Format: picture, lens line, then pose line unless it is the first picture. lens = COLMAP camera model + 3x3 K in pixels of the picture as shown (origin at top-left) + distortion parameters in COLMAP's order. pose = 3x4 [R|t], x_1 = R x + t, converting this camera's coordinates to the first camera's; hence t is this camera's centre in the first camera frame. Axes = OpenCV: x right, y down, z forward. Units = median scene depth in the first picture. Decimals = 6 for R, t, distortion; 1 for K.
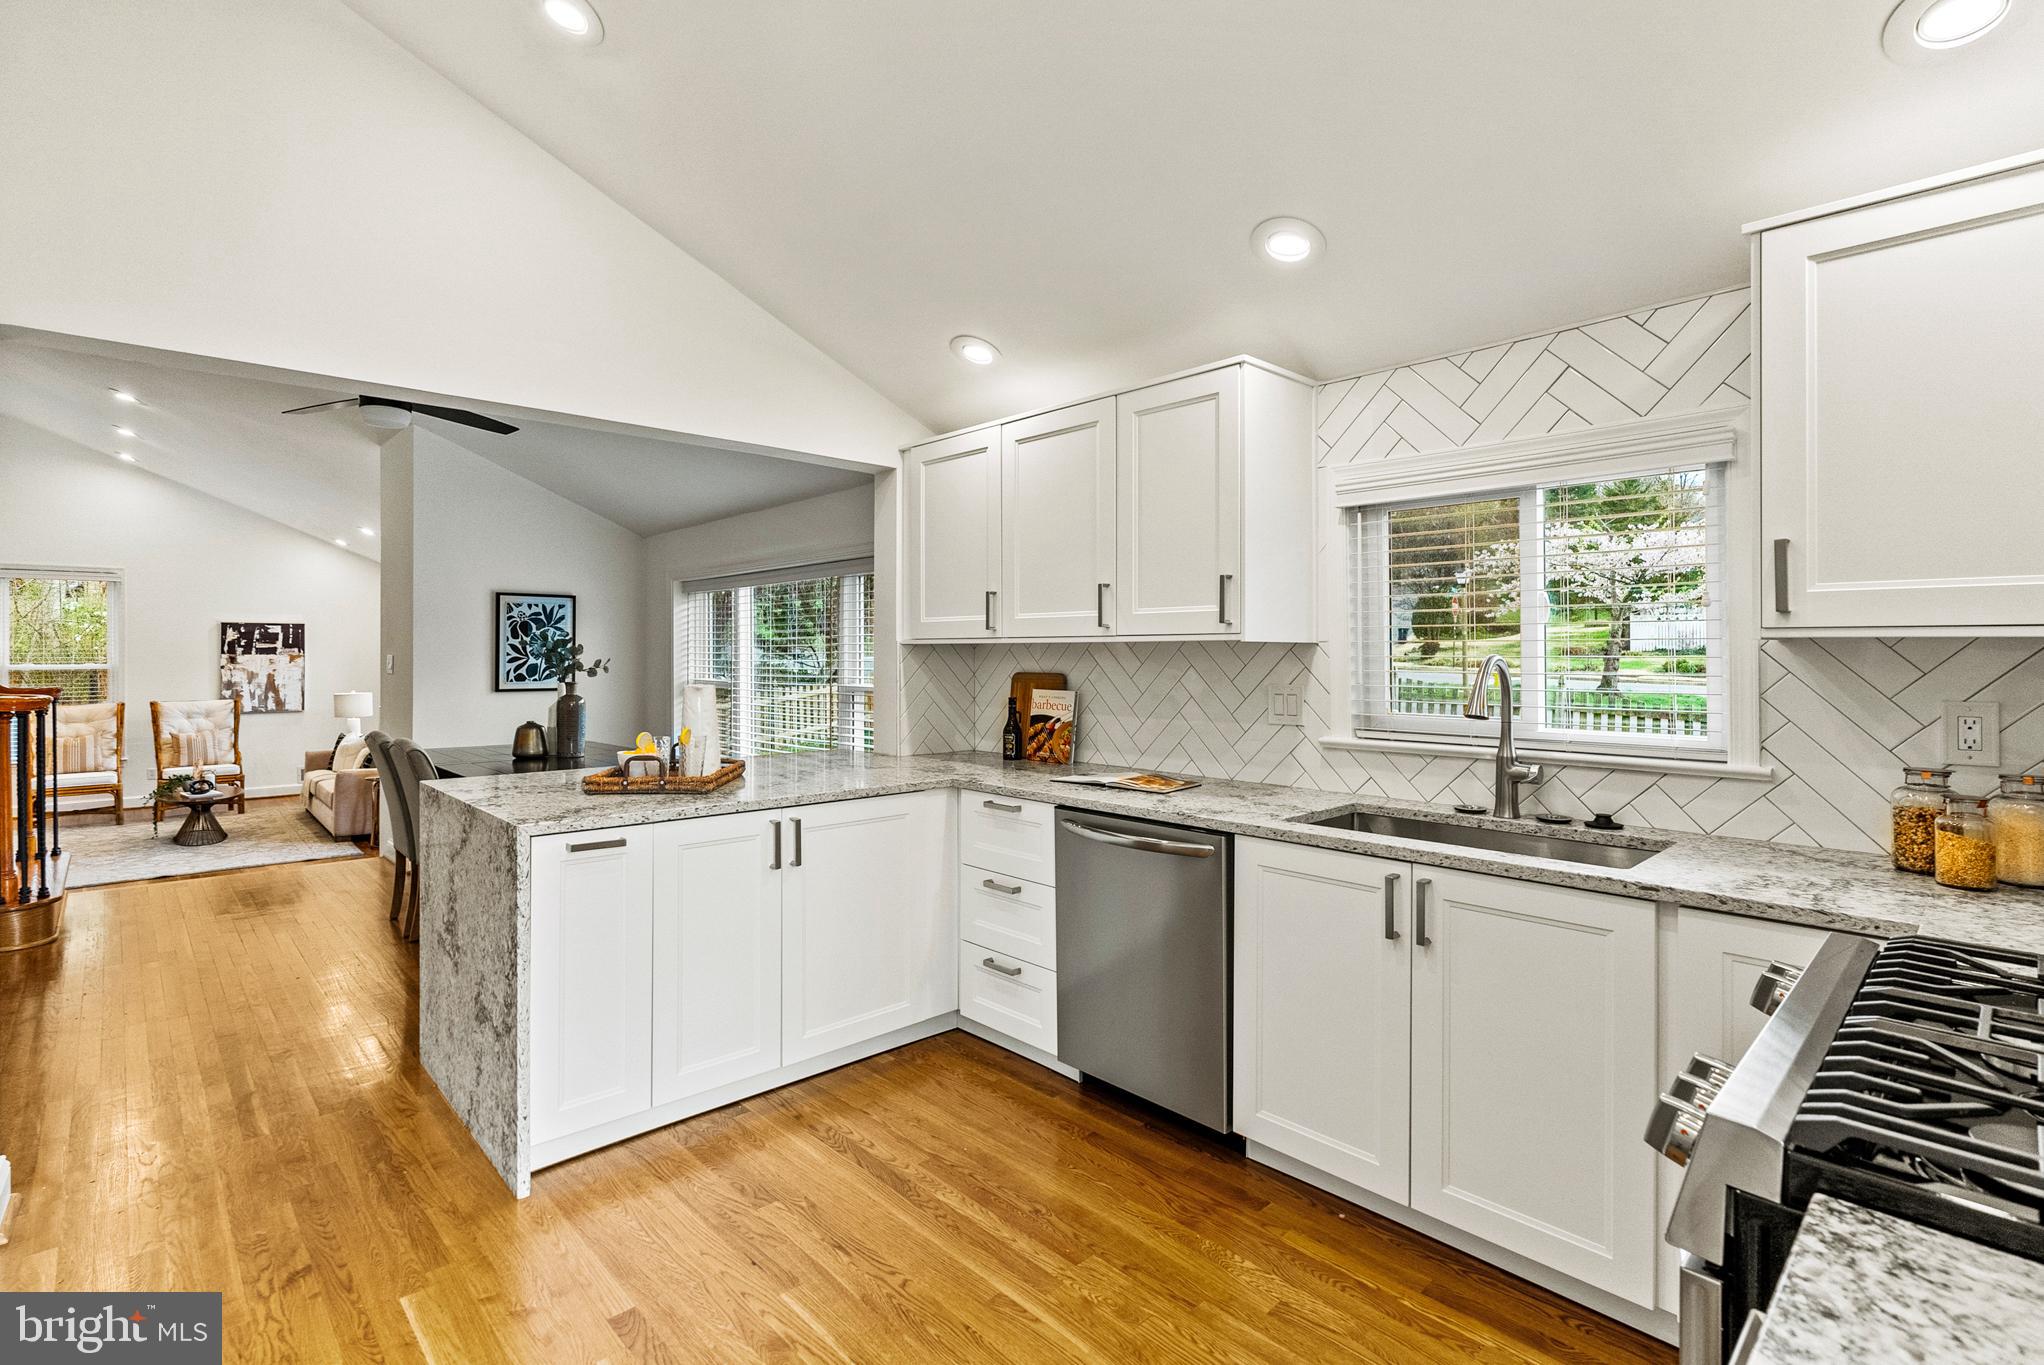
lens RADIAL K [[966.1, 0, 1012.3], [0, 966.1, 651.6], [0, 0, 1]] dist [-0.003856, 0.002617]
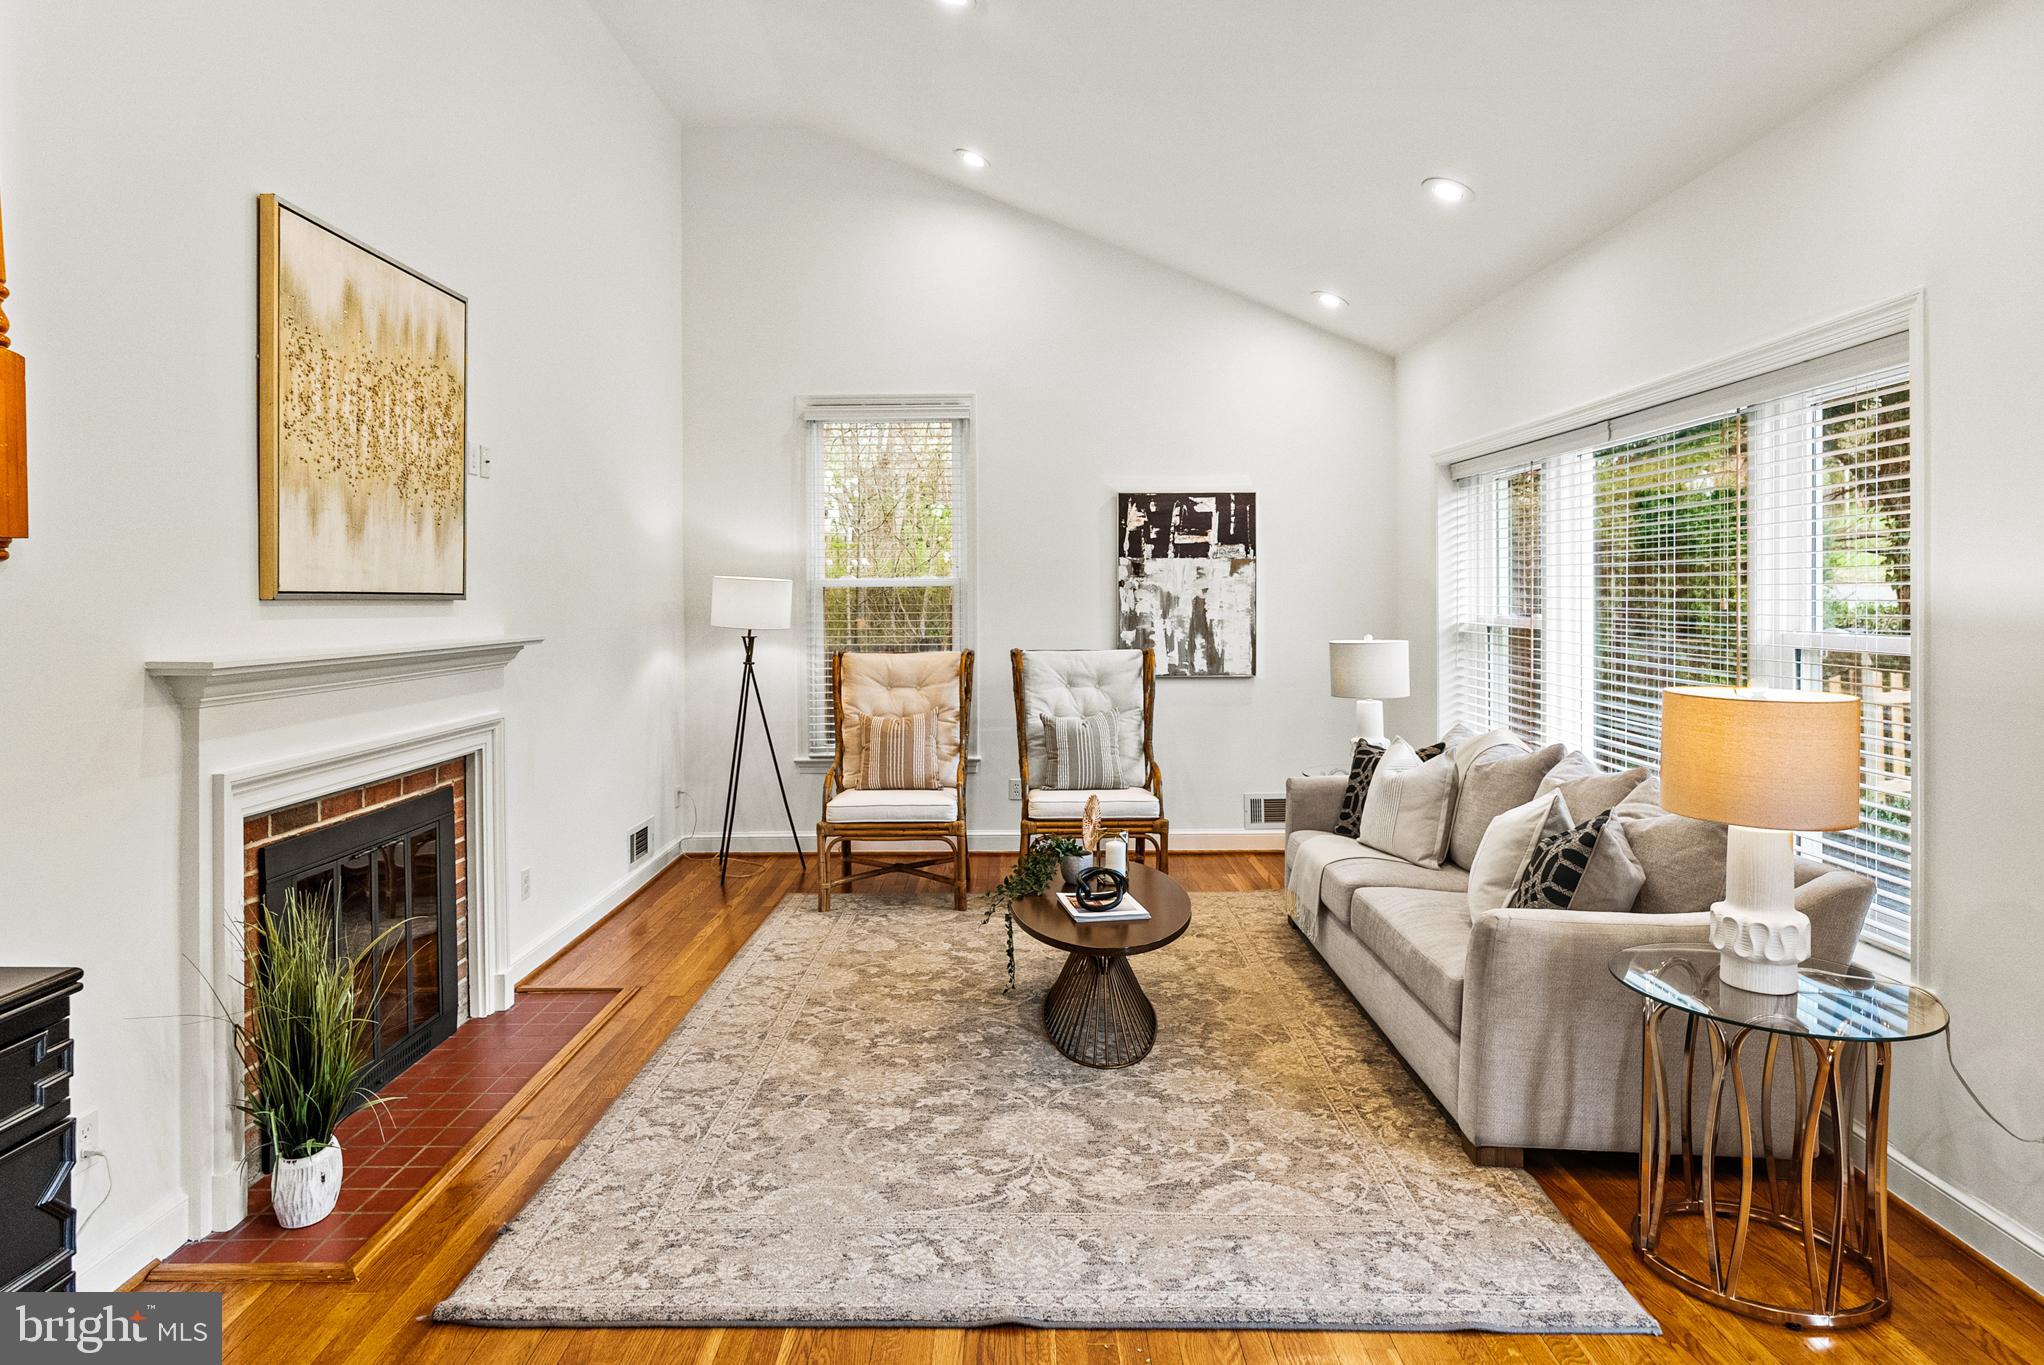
lens RADIAL K [[1184.3, 0, 1004.6], [0, 1184.3, 611.5], [0, 0, 1]] dist [0.000238, 0.000039]
pose [[0.727134, 0.000984, -0.686495, -0.488165], [0.004465, 0.999971, 0.006163, 0.029083], [0.686481, -0.007547, 0.727109, 0.566995]]
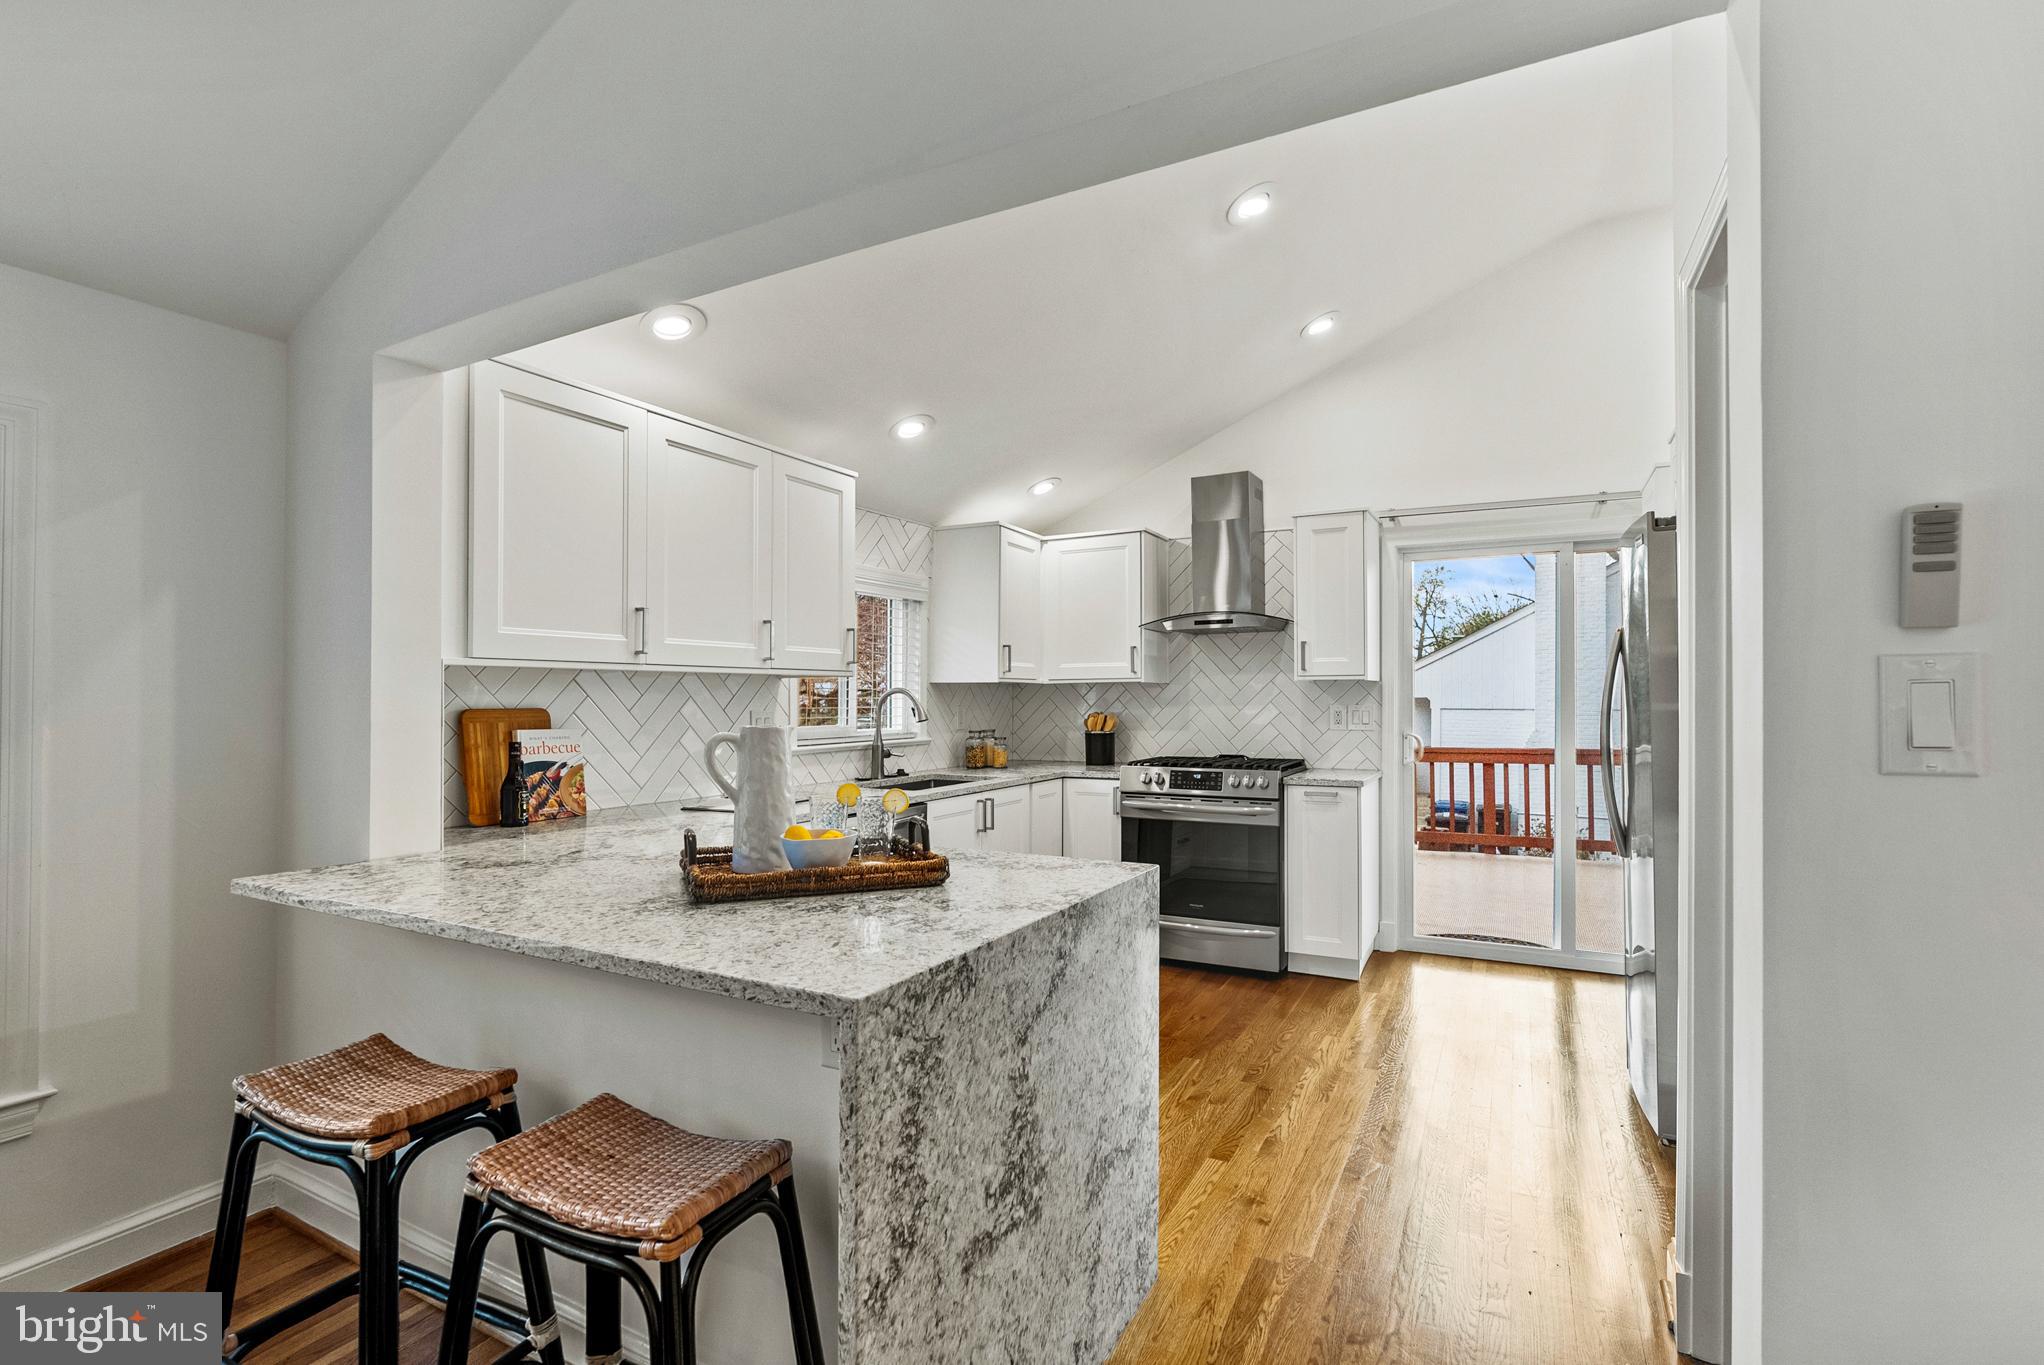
lens RADIAL K [[966.1, 0, 1014.5], [0, 966.1, 688.0], [0, 0, 1]] dist [-0.003856, 0.002617]
pose [[-0.332882, 0.007066, 0.942942, -0.315947], [0.001304, 0.999974, -0.007033, 0.004529], [-0.942968, -0.001111, -0.332883, 0.339885]]
